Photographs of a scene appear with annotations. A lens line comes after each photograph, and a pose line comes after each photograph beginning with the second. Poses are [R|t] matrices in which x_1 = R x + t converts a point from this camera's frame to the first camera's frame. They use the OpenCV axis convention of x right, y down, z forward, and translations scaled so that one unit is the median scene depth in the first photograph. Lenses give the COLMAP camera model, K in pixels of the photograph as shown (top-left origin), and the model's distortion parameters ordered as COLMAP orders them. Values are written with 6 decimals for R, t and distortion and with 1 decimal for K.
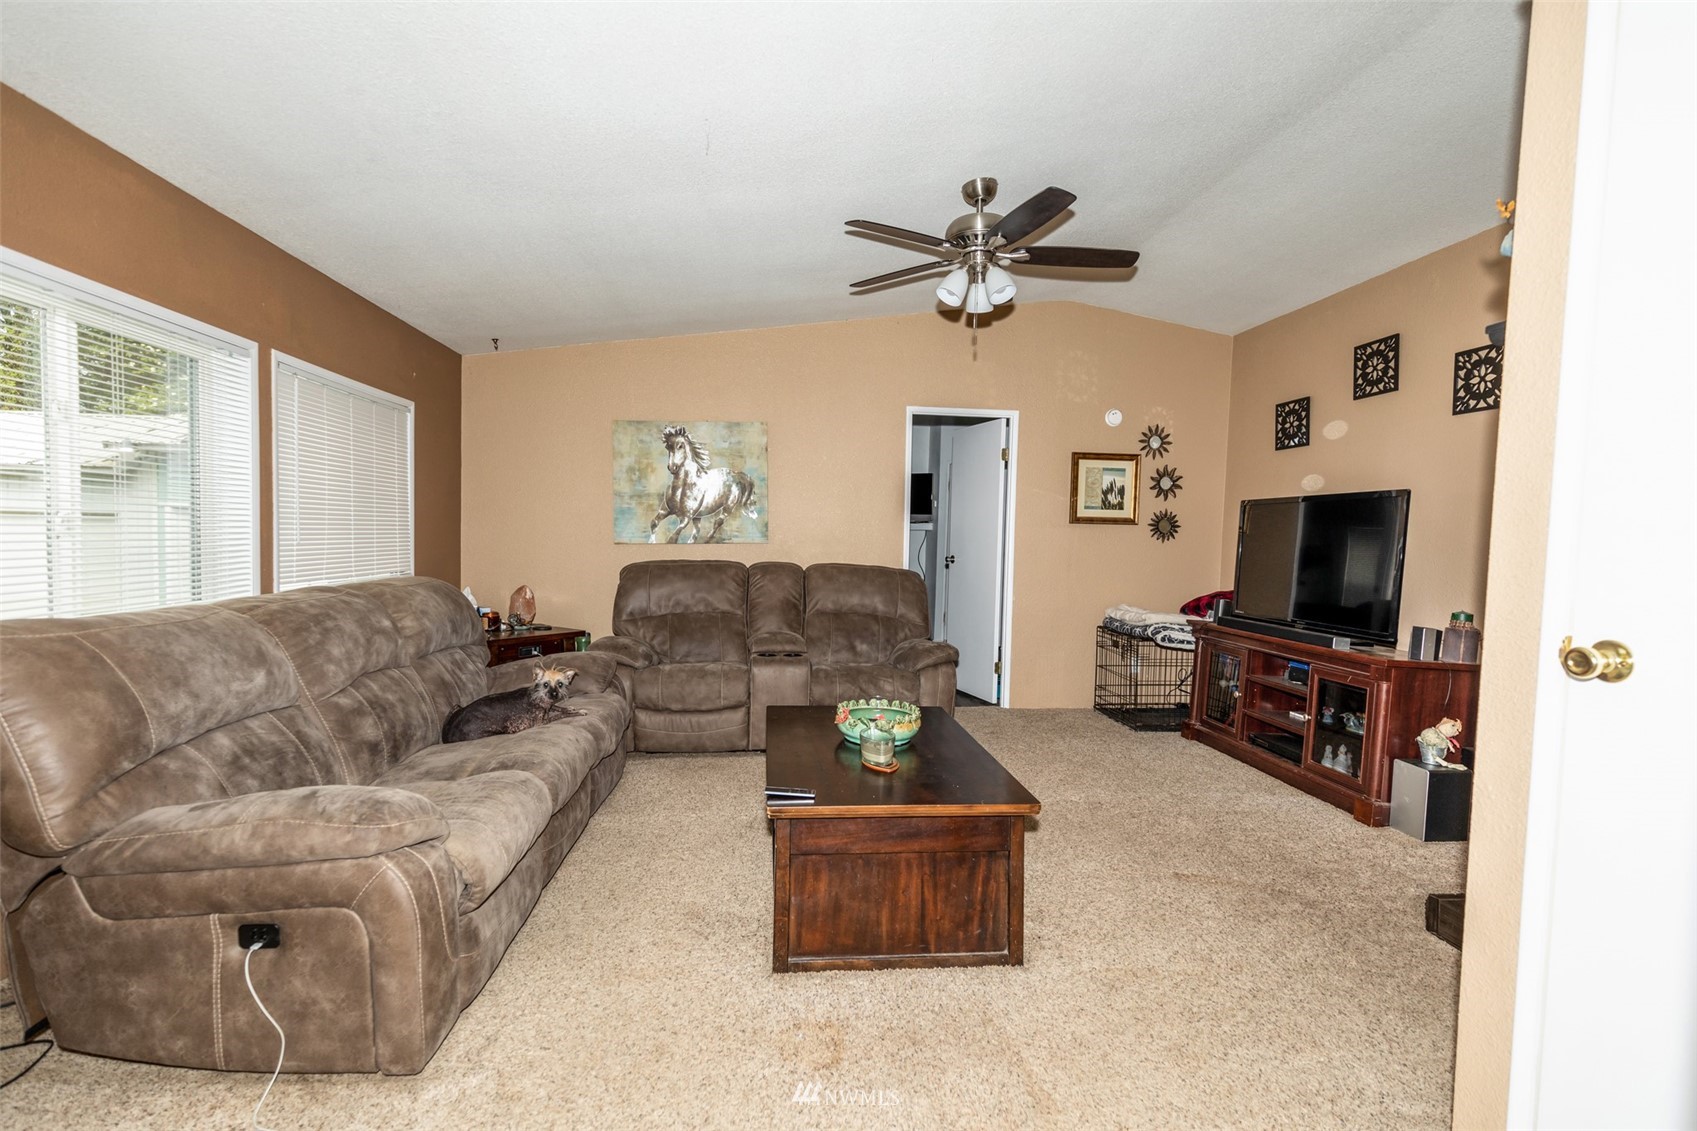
lens RADIAL K [[757.5, 0, 843.0], [0, 757.5, 566.2], [0, 0, 1]] dist [0.002306, -0.000626]
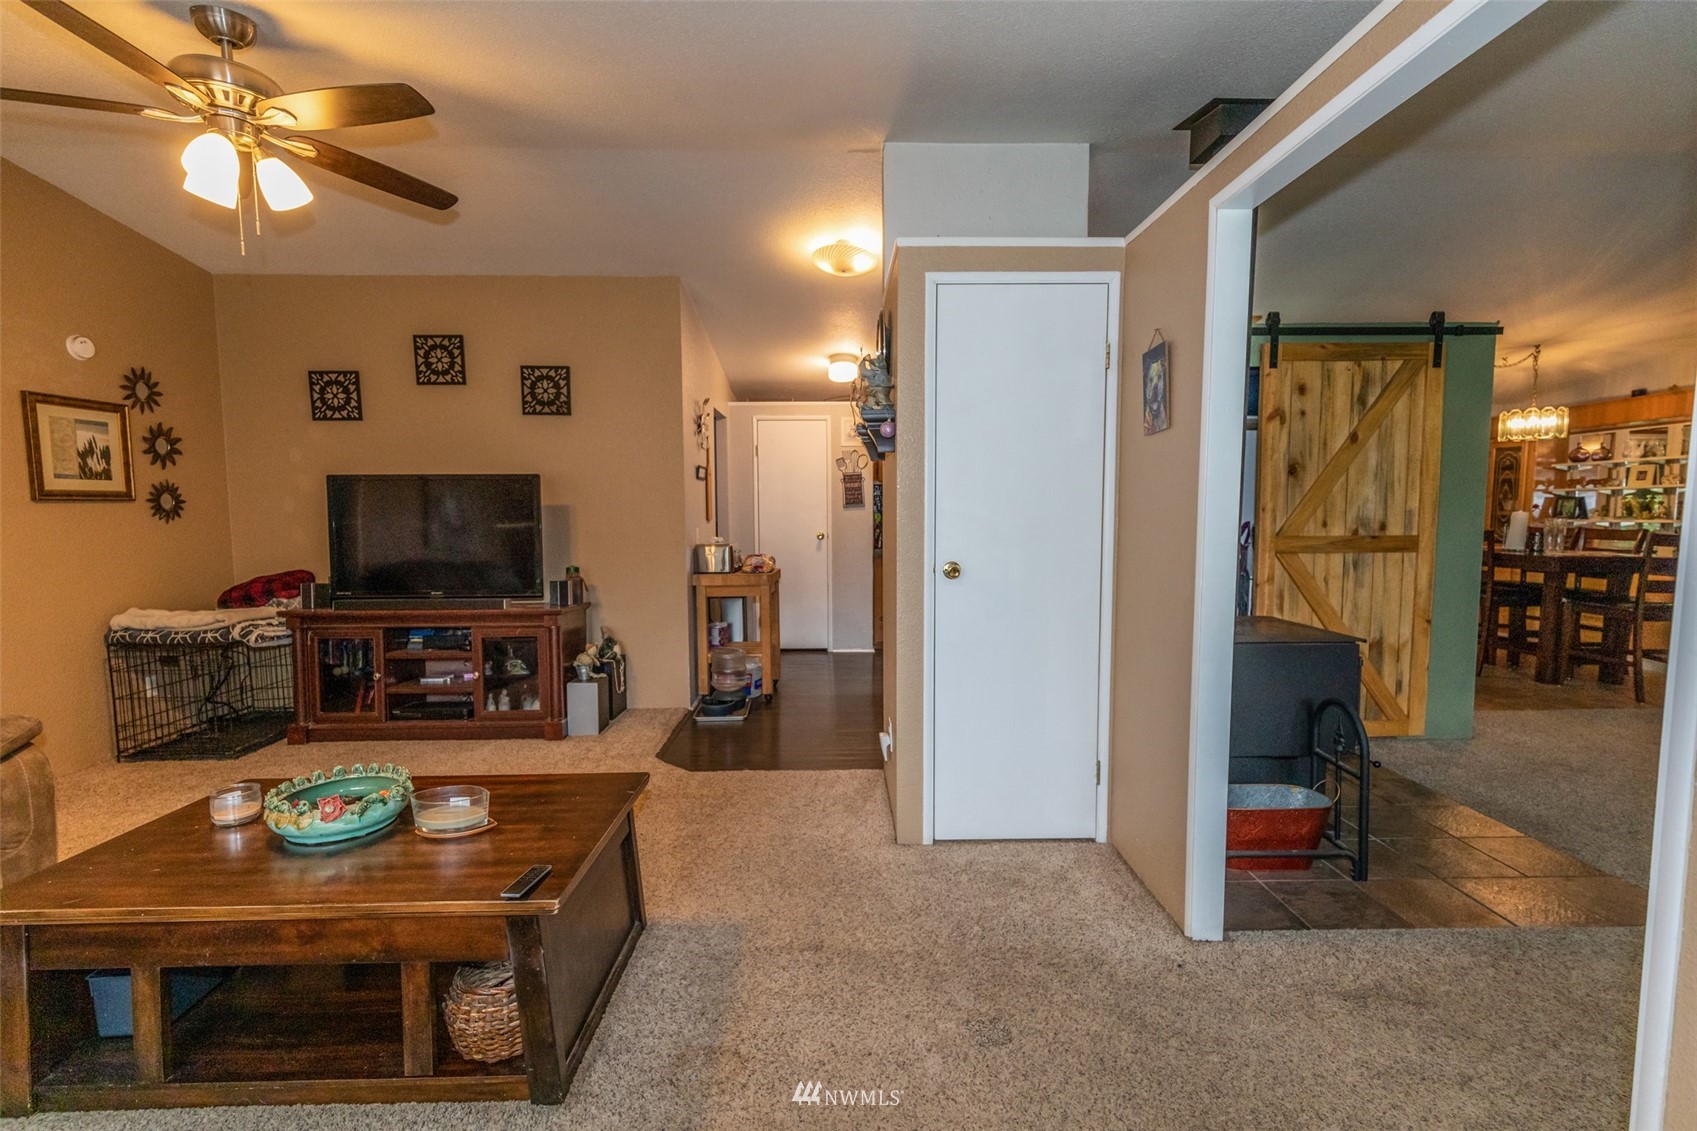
lens RADIAL K [[757.5, 0, 848.8], [0, 757.5, 566.6], [0, 0, 1]] dist [0.002306, -0.000626]
pose [[0.078859, -0.102149, 0.991638, -0.303721], [0.048579, 0.993948, 0.098524, -0.029785], [-0.995701, 0.040403, 0.083344, 0.243891]]
